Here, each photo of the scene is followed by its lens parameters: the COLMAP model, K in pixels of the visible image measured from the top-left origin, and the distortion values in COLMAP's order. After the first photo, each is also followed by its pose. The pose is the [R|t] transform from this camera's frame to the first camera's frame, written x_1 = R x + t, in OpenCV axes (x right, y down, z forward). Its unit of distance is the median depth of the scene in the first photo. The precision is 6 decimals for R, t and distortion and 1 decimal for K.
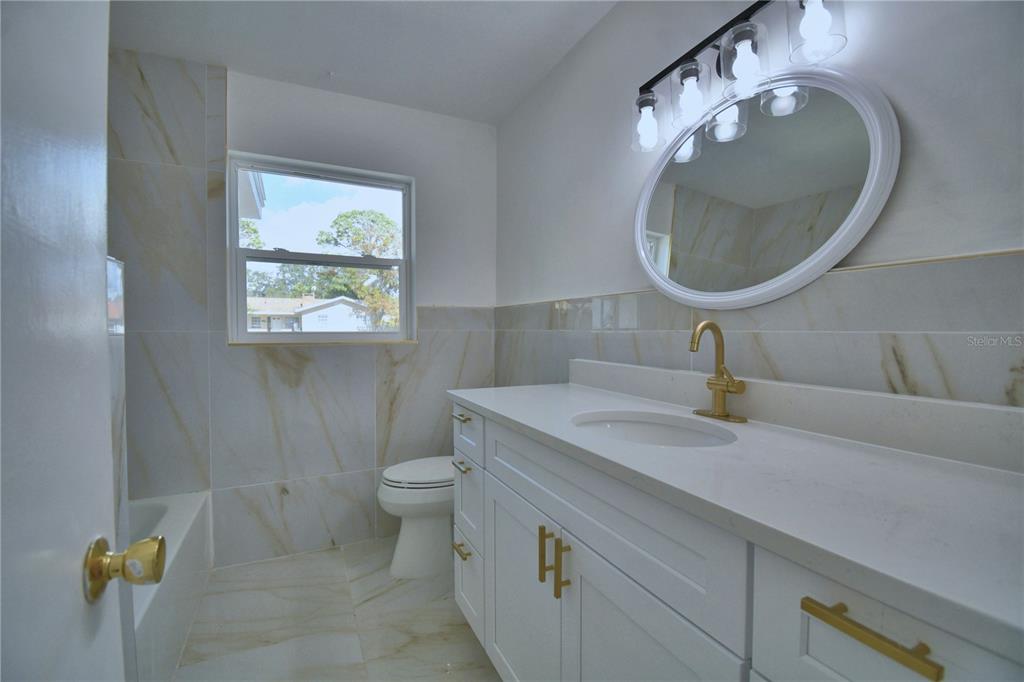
lens RADIAL K [[443.0, 0, 504.9], [0, 443.0, 339.0], [0, 0, 1]] dist [0.022222, -0.026817]
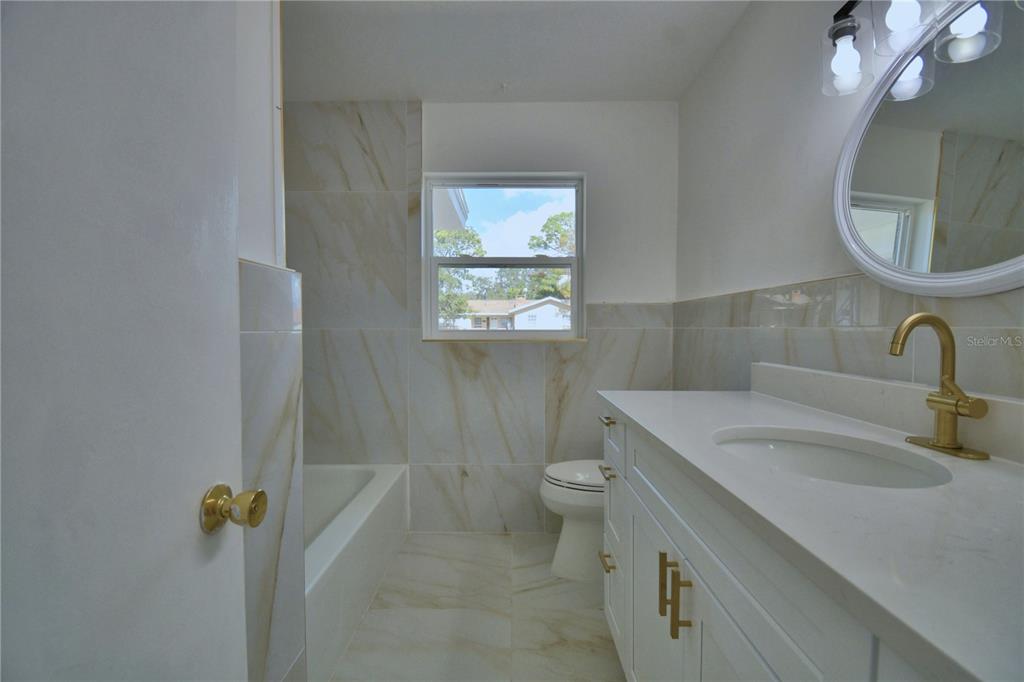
lens RADIAL K [[450.7, 0, 508.3], [0, 450.7, 338.2], [0, 0, 1]] dist [0.021563, -0.025555]
pose [[0.903107, 0.008696, -0.429327, 0.088322], [-0.008592, 0.999961, 0.002180, 0.002171], [0.429329, 0.001720, 0.903146, 0.033407]]
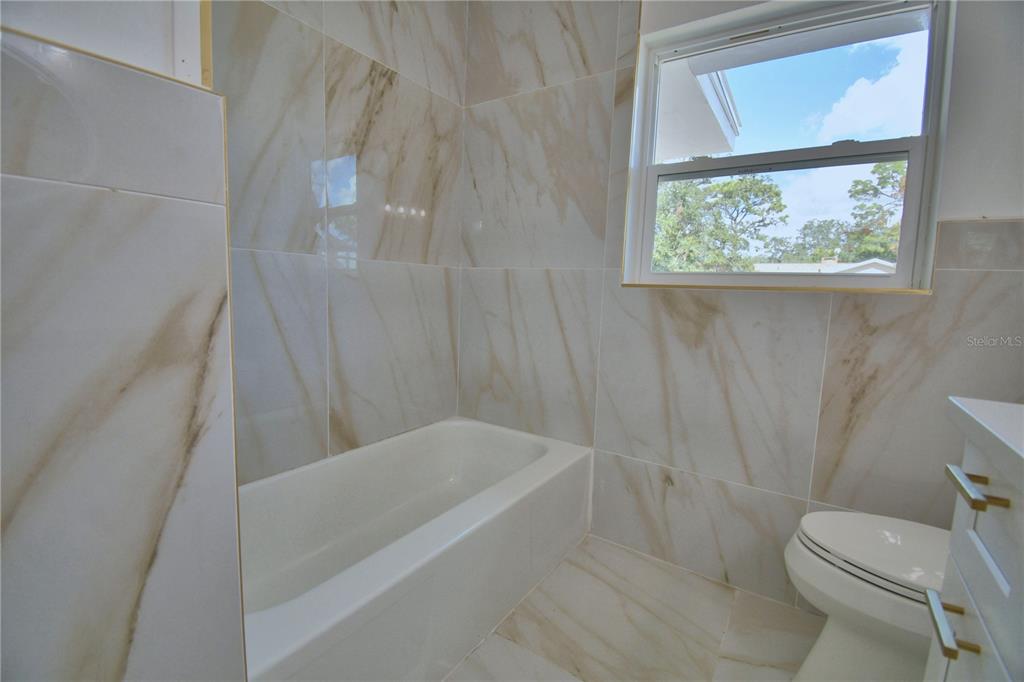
lens RADIAL K [[450.7, 0, 508.3], [0, 450.7, 338.2], [0, 0, 1]] dist [0.021563, -0.025555]
pose [[0.517322, 0.112264, -0.848395, -0.006683], [-0.052891, 0.993657, 0.099235, 0.039907], [0.854155, -0.006464, 0.519979, 0.387328]]
